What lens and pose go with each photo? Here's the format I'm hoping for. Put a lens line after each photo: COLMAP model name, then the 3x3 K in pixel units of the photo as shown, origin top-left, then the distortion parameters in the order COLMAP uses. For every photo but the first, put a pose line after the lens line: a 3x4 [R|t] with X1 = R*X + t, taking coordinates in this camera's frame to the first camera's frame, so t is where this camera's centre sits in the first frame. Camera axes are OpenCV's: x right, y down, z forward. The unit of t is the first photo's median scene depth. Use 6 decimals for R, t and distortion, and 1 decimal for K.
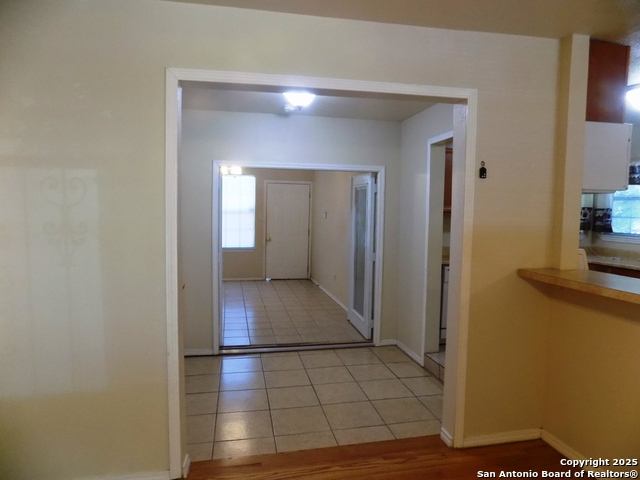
lens RADIAL K [[431.0, 0, 320.0], [0, 431.0, 240.0], [0, 0, 1]] dist [-0.086788, 0.081274]
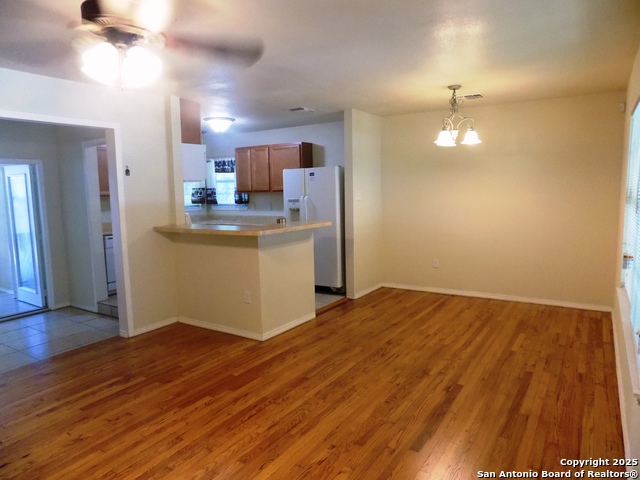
lens RADIAL K [[431.0, 0, 320.0], [0, 431.0, 240.0], [0, 0, 1]] dist [-0.086788, 0.081274]
pose [[0.708883, -0.109538, 0.696769, -0.165647], [0.077526, 0.993982, 0.077388, 0.024068], [-0.701053, -0.000841, 0.713109, -0.438124]]
